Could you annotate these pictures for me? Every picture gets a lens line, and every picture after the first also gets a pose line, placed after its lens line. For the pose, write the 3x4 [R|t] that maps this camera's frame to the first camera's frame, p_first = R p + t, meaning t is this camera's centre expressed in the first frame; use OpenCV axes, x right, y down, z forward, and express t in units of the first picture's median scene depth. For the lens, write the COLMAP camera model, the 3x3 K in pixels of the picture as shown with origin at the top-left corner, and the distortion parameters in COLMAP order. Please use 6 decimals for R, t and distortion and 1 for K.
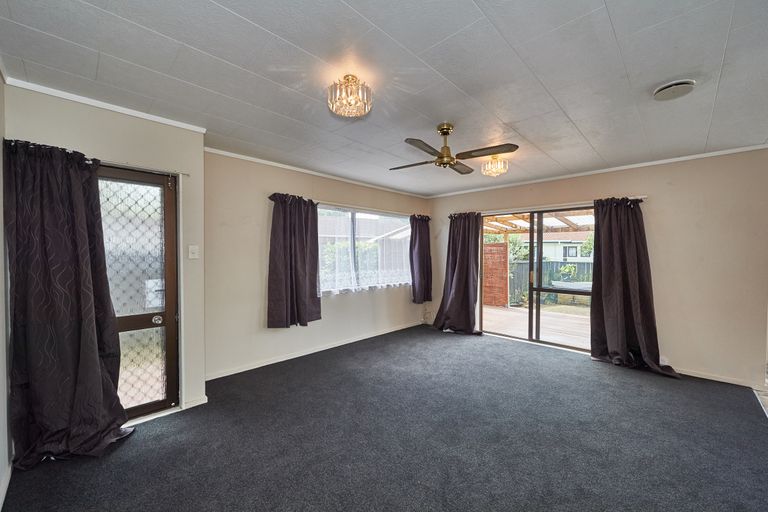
lens RADIAL K [[303.5, 0, 388.0], [0, 303.5, 255.0], [0, 0, 1]] dist [-0.000684, -0.000044]
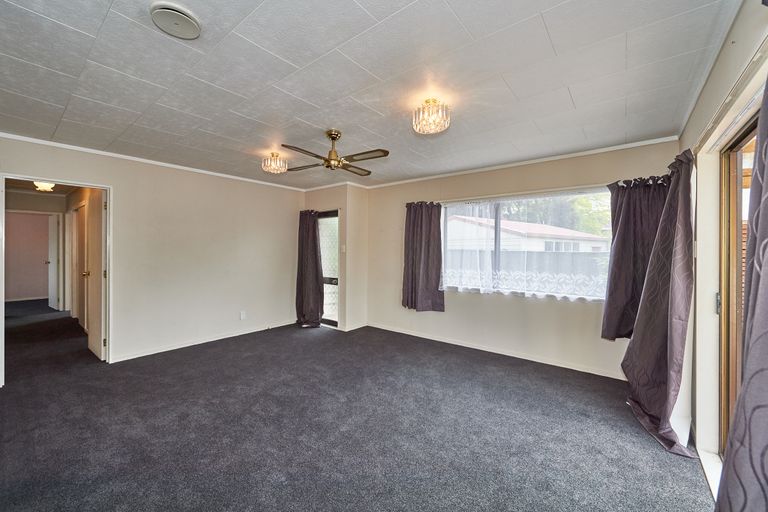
lens RADIAL K [[303.5, 0, 388.2], [0, 303.5, 253.0], [0, 0, 1]] dist [-0.000684, -0.000044]
pose [[0.106810, 0.011958, -0.994208, 0.813180], [-0.008158, 0.999905, 0.011150, -0.004110], [0.994246, 0.006920, 0.106897, 0.692901]]
